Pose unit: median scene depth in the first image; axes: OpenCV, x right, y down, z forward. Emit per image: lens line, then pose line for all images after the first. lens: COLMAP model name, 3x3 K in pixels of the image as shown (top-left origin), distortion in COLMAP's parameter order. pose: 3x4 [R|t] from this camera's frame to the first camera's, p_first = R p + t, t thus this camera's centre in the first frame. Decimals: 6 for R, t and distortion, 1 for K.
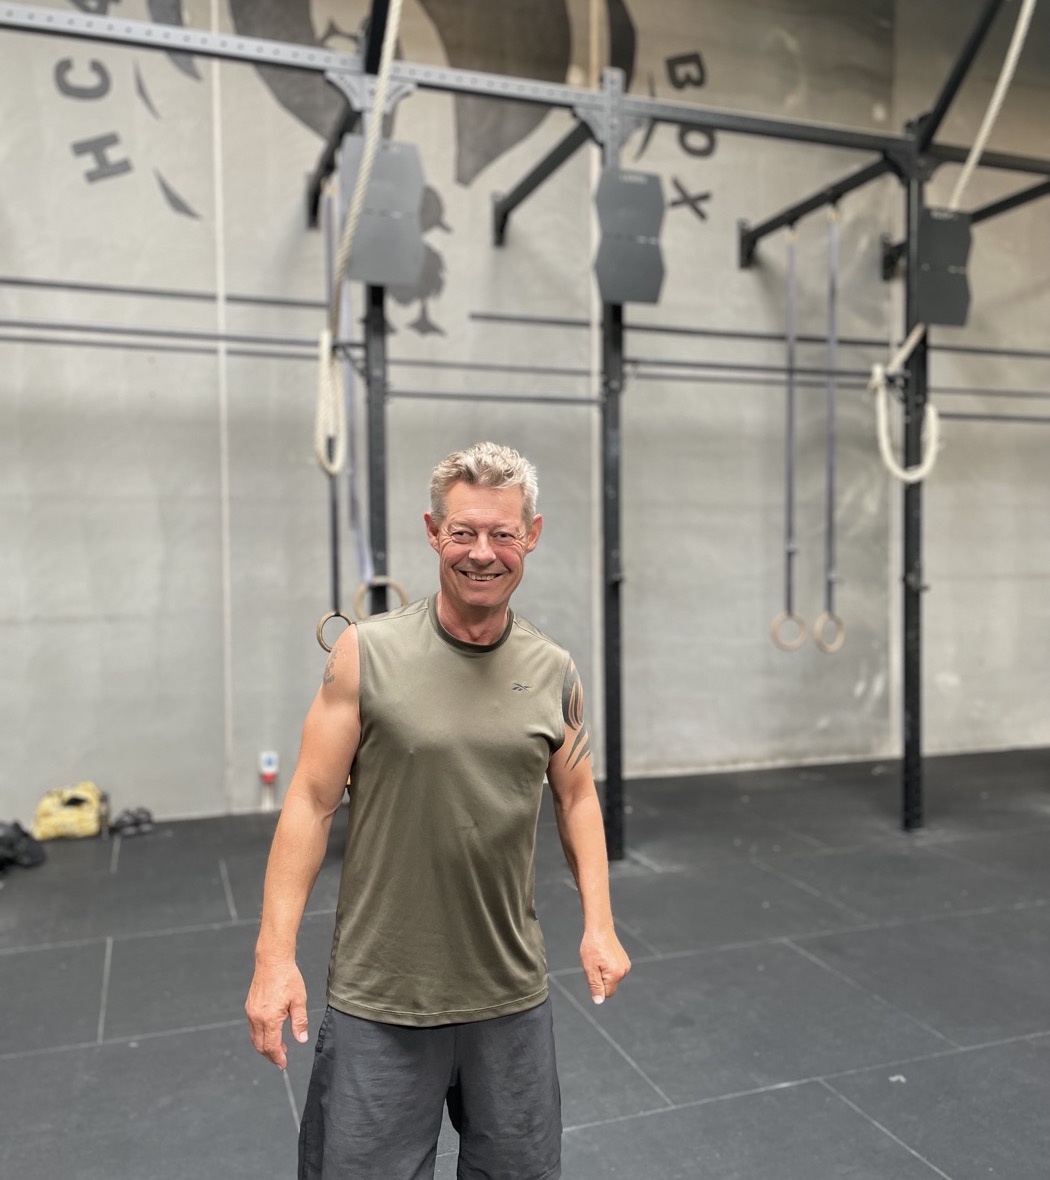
lens RADIAL K [[1057.1, 0, 530.1], [0, 1057.1, 597.6], [0, 0, 1]] dist [0.077031, -0.109696]
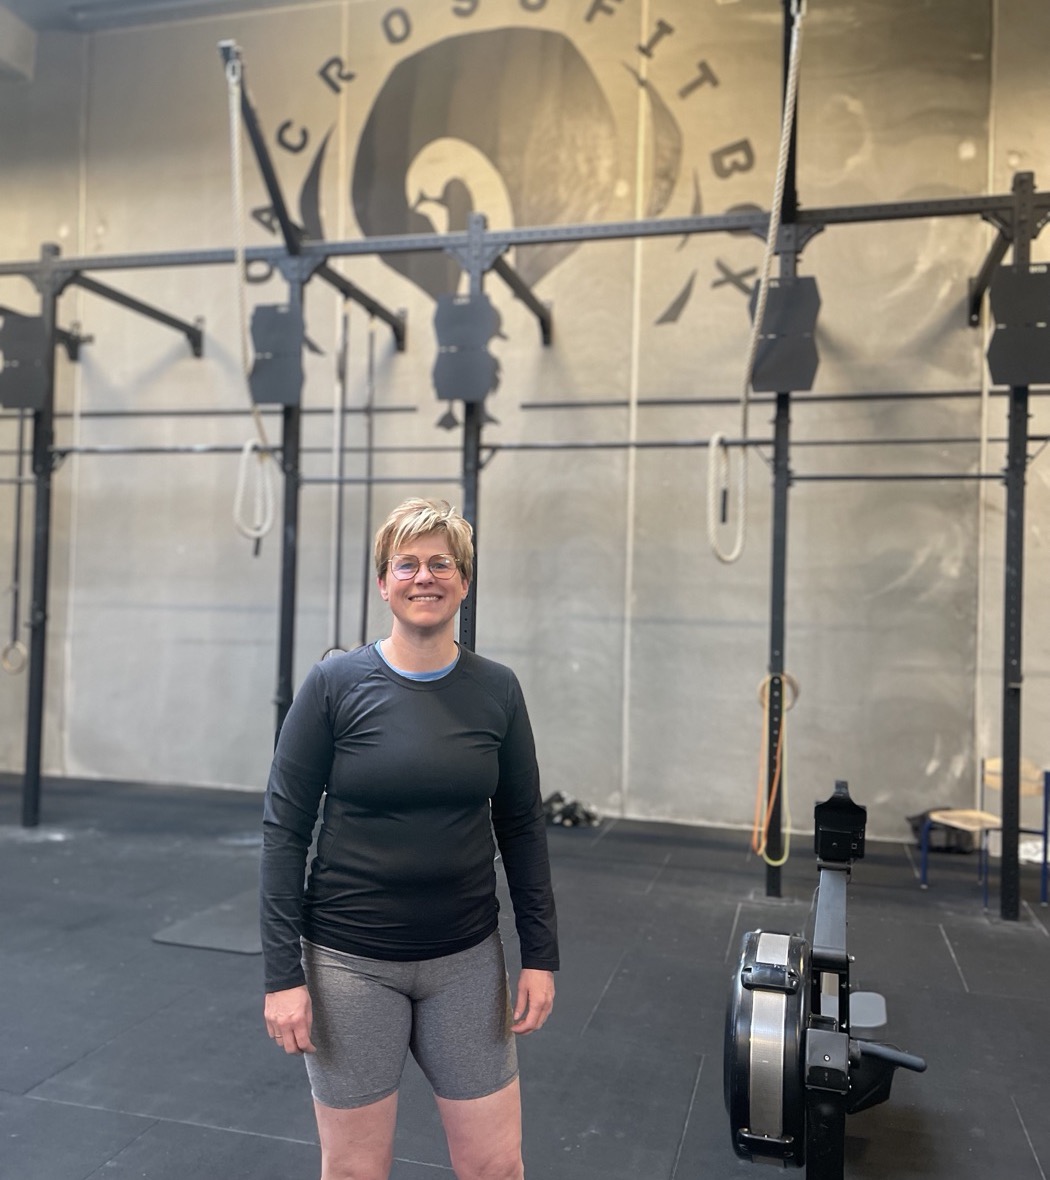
lens RADIAL K [[1057.1, 0, 530.1], [0, 1057.1, 597.6], [0, 0, 1]] dist [0.077031, -0.109696]
pose [[0.822629, 0.025416, -0.568009, 0.602216], [-0.055405, 0.997829, -0.035593, -0.008779], [0.565872, 0.060750, 0.822252, 0.039724]]
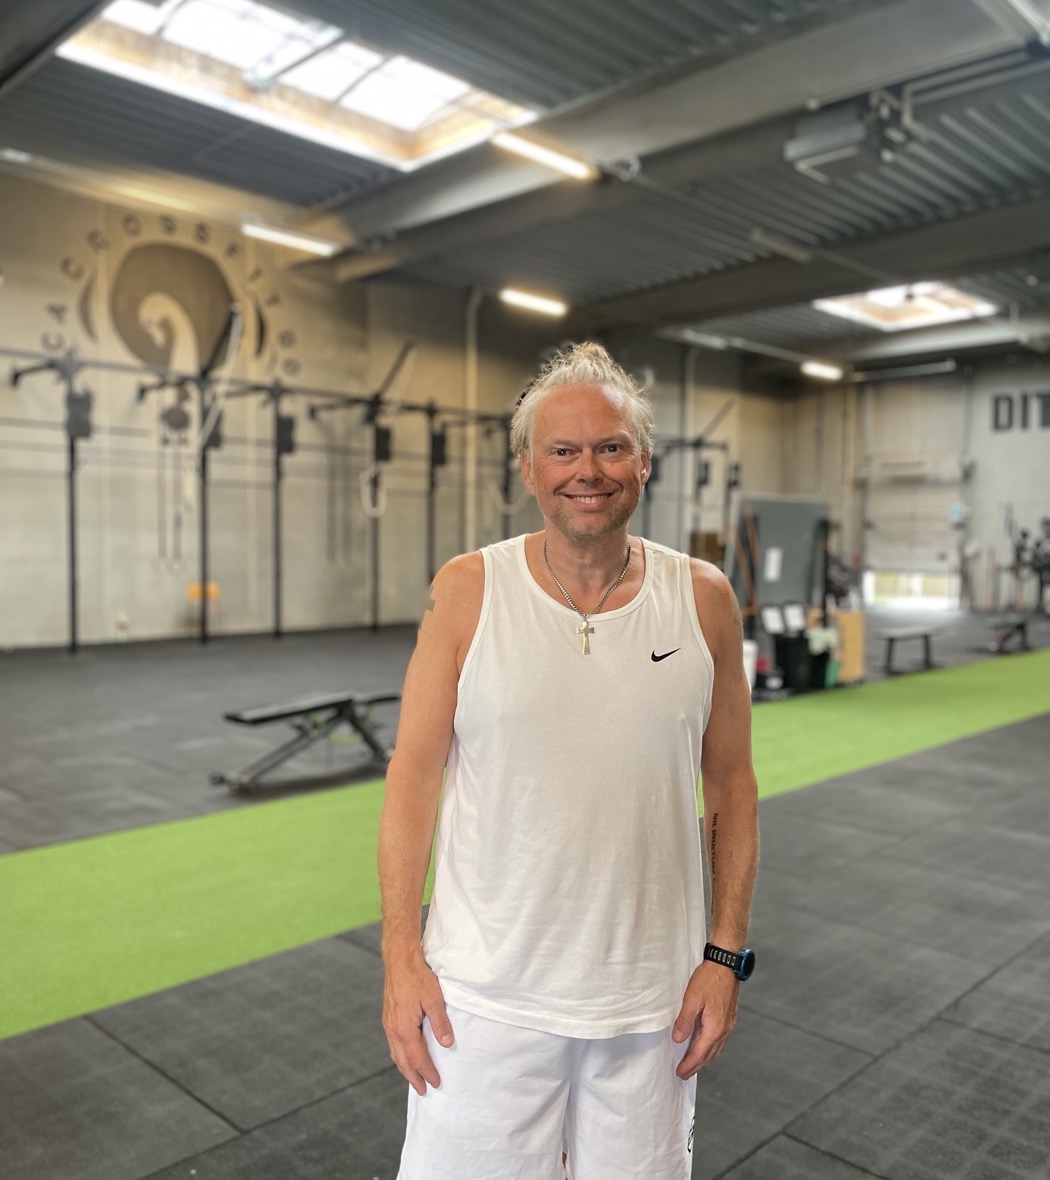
lens RADIAL K [[1057.1, 0, 530.1], [0, 1057.1, 597.6], [0, 0, 1]] dist [0.077031, -0.109696]
pose [[0.891496, -0.005182, 0.452999, -0.479539], [-0.005489, 0.999738, 0.022238, 0.043940], [-0.452995, -0.022312, 0.891234, -1.482192]]
